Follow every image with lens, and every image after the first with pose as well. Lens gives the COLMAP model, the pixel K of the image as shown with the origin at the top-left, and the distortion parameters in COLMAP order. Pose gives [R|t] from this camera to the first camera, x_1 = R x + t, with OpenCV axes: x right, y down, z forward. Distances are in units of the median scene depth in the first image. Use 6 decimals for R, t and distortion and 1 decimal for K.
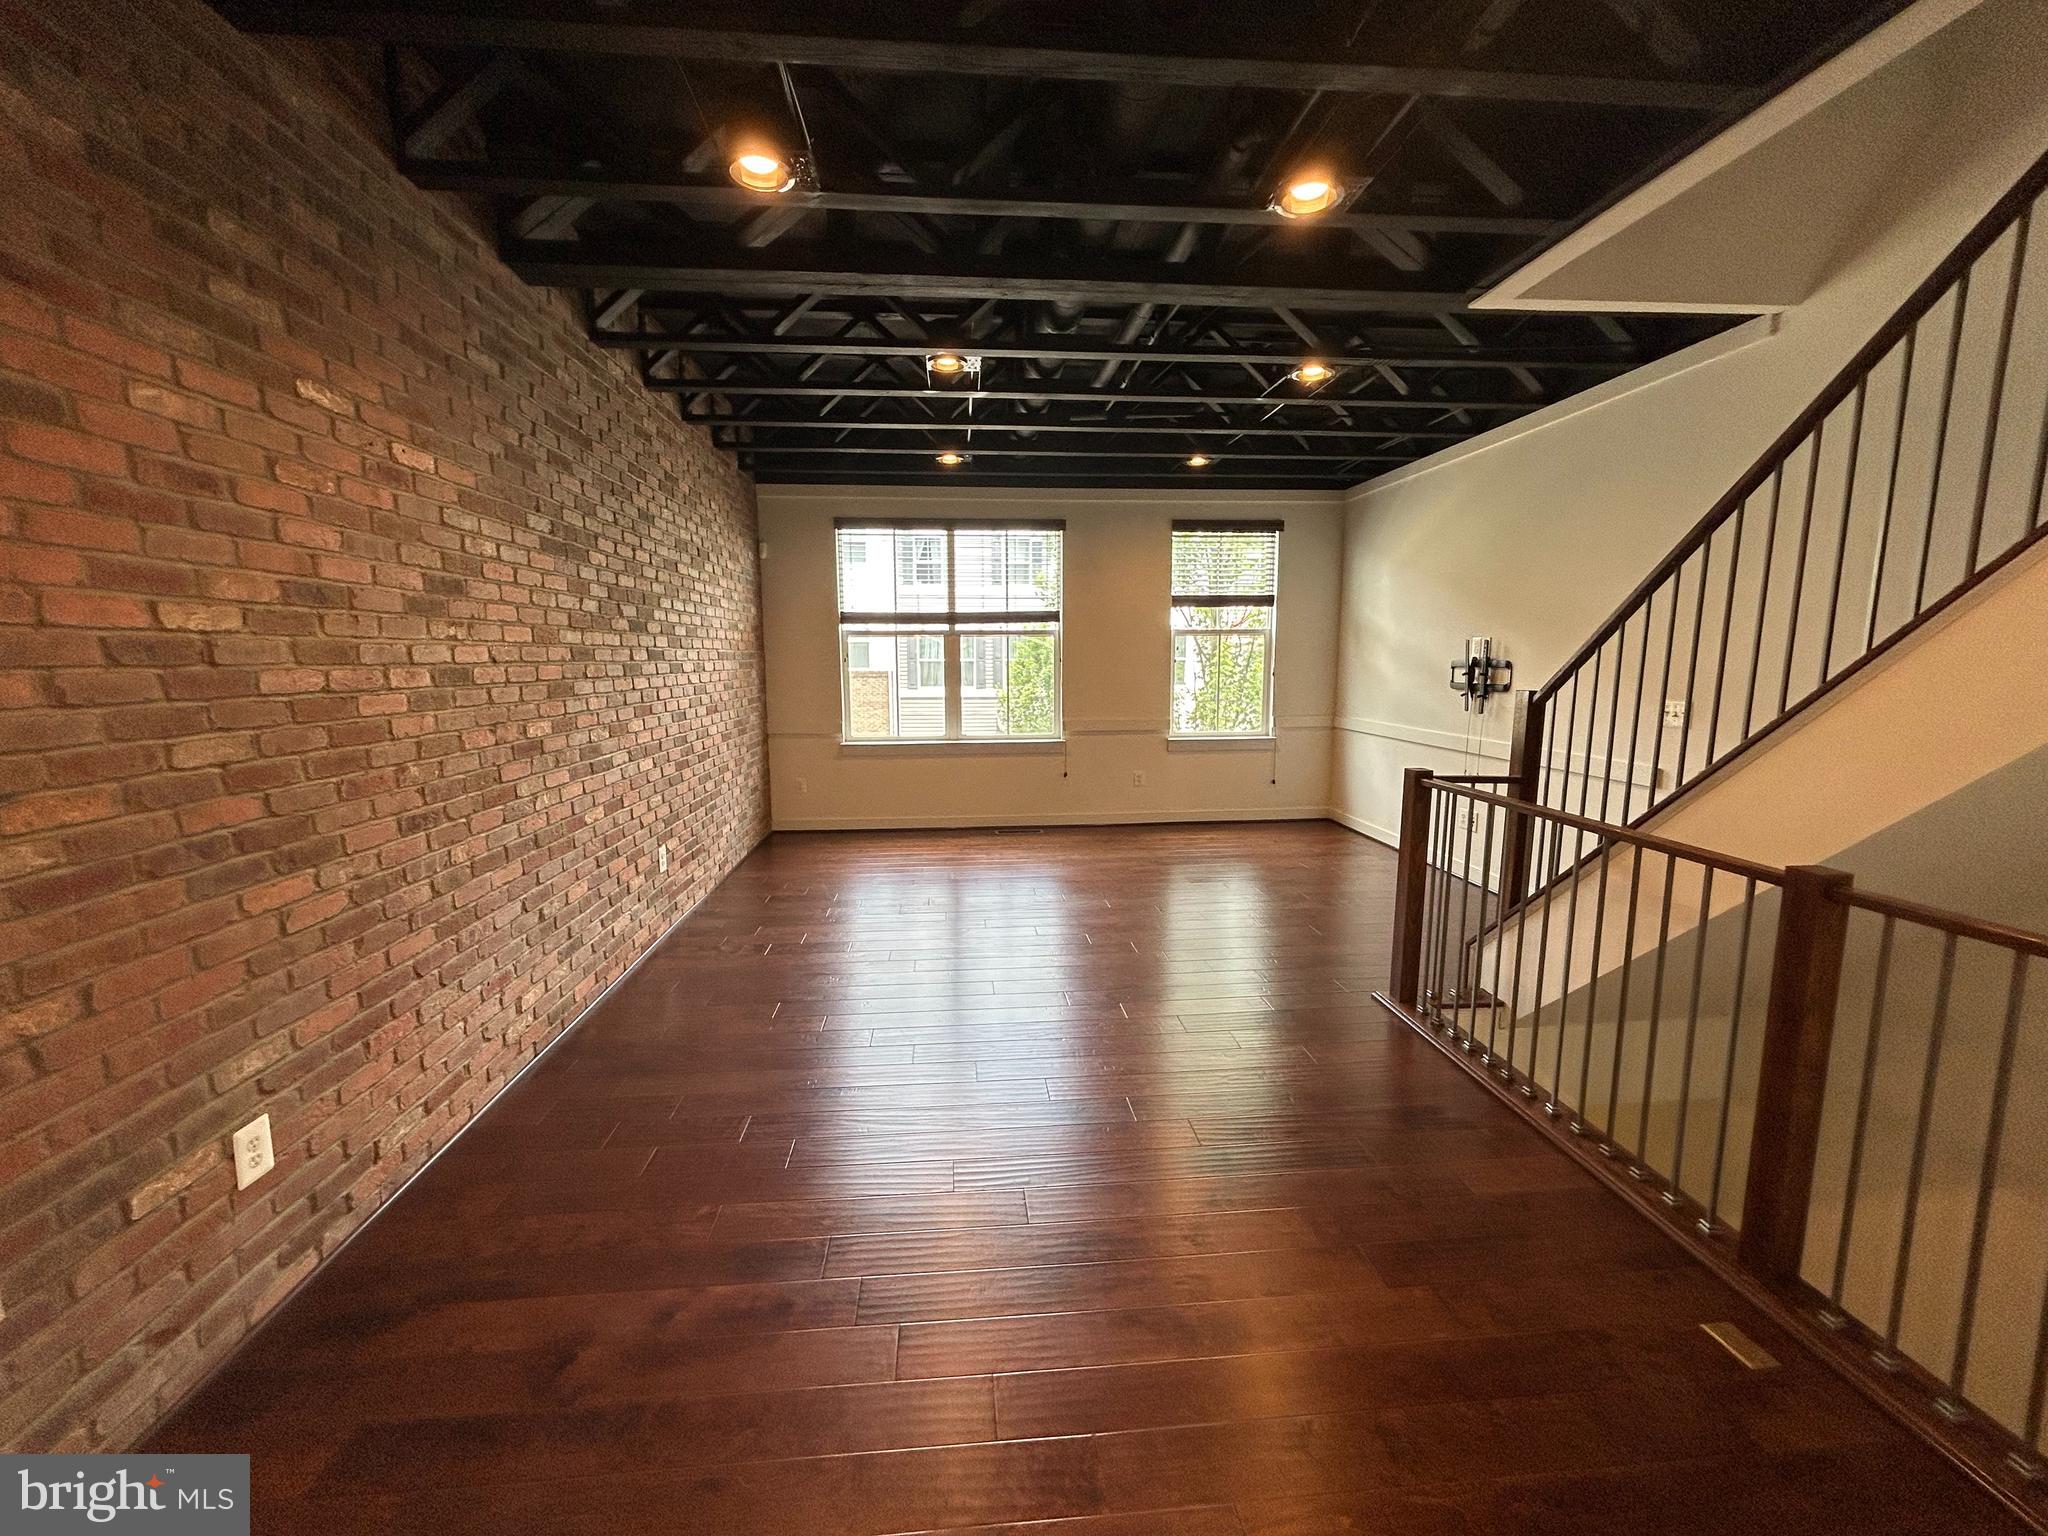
lens RADIAL K [[827.7, 0, 1024.0], [0, 827.7, 768.0], [0, 0, 1]] dist [-0.001133, 0.000182]
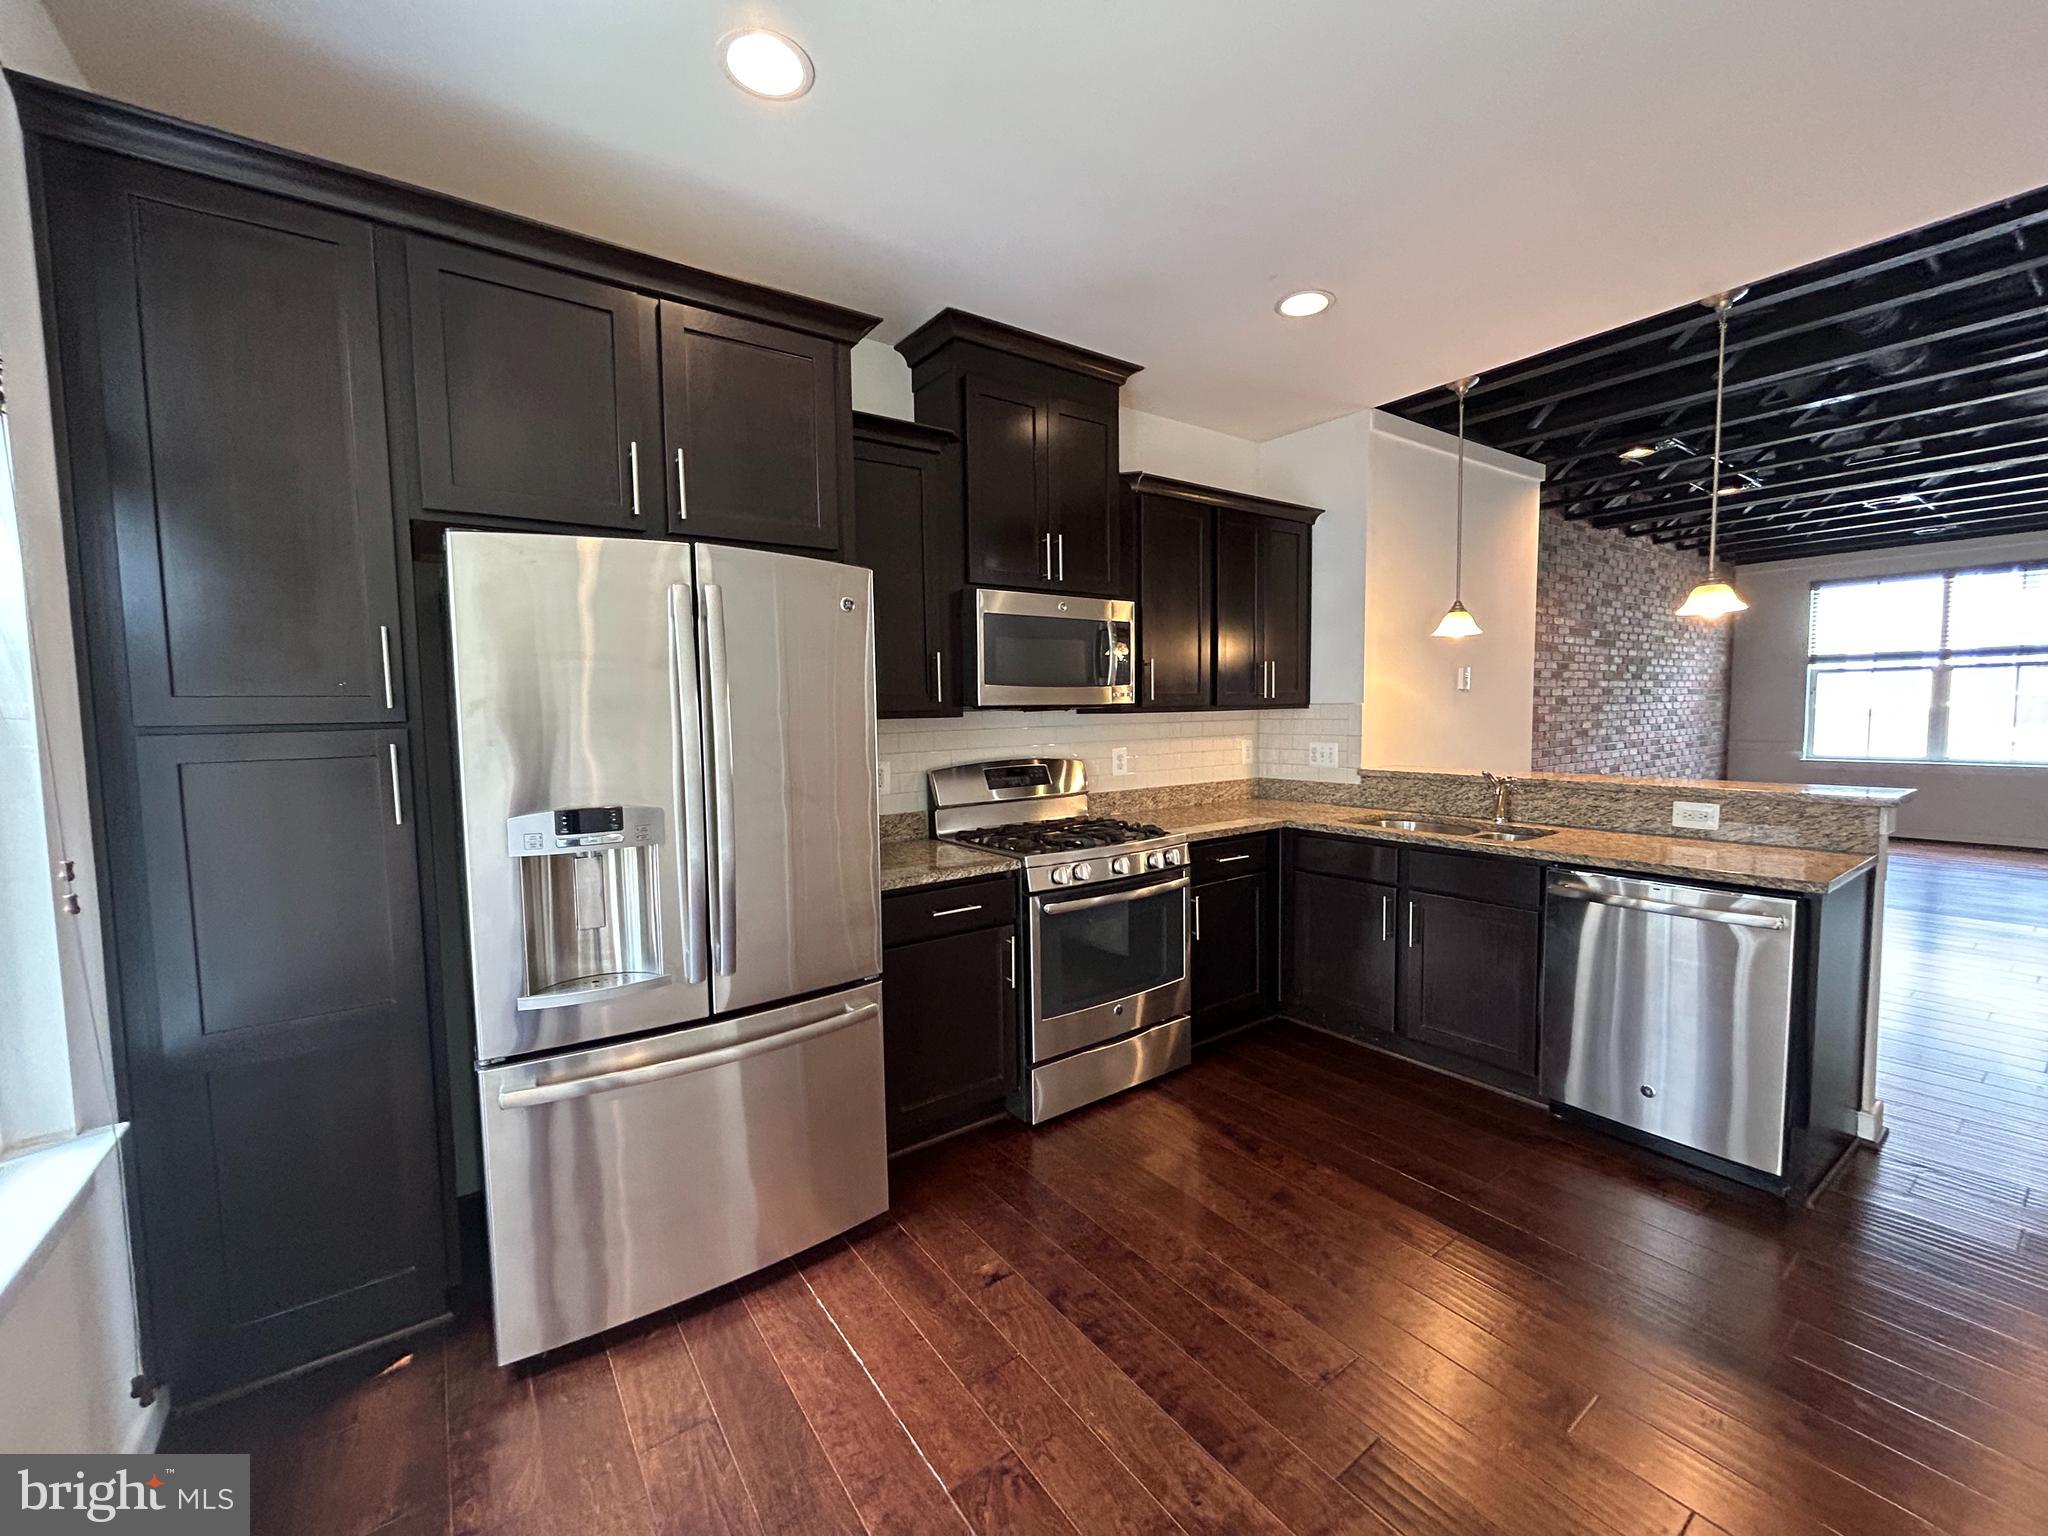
lens RADIAL K [[827.7, 0, 1024.0], [0, 827.7, 768.0], [0, 0, 1]] dist [-0.001133, 0.000182]
pose [[0.512716, 0.055862, -0.856739, 0.396991], [-0.098666, 0.995104, 0.005837, 0.146001], [0.852870, 0.081538, 0.515717, -1.027672]]
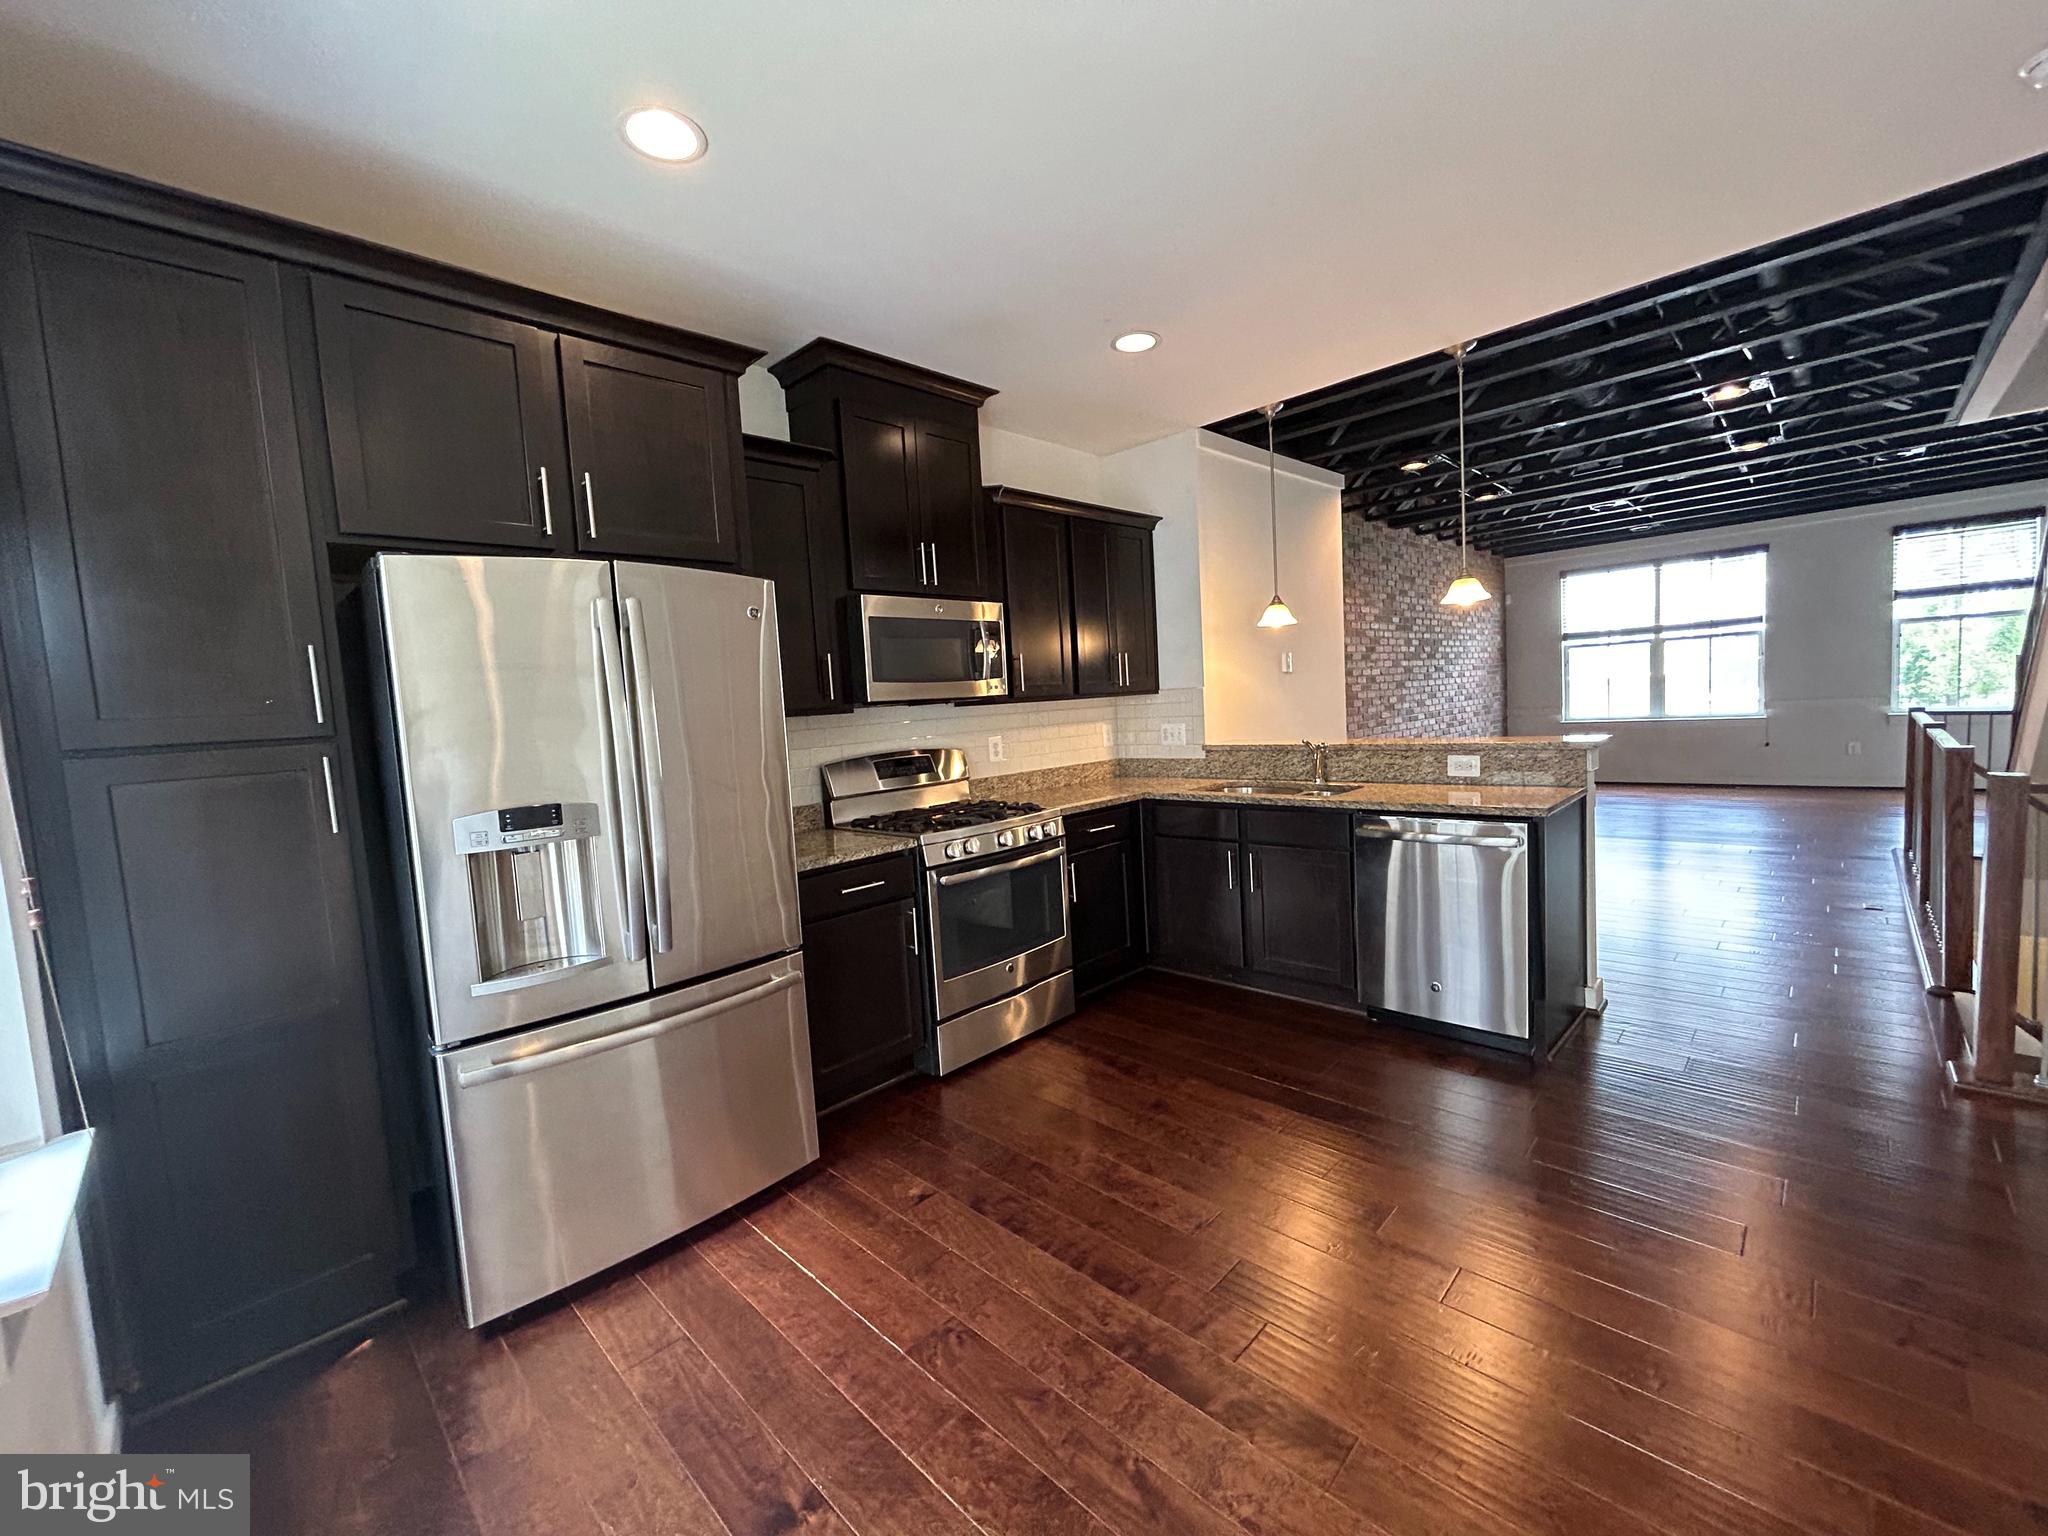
lens RADIAL K [[826.7, 0, 1024.0], [0, 826.7, 768.0], [0, 0, 1]] dist [-0.000177, 0.000029]
pose [[0.648000, 0.024740, -0.761238, 0.446559], [-0.043010, 0.999066, -0.004143, 0.158447], [0.760425, 0.035426, 0.648459, -1.082800]]
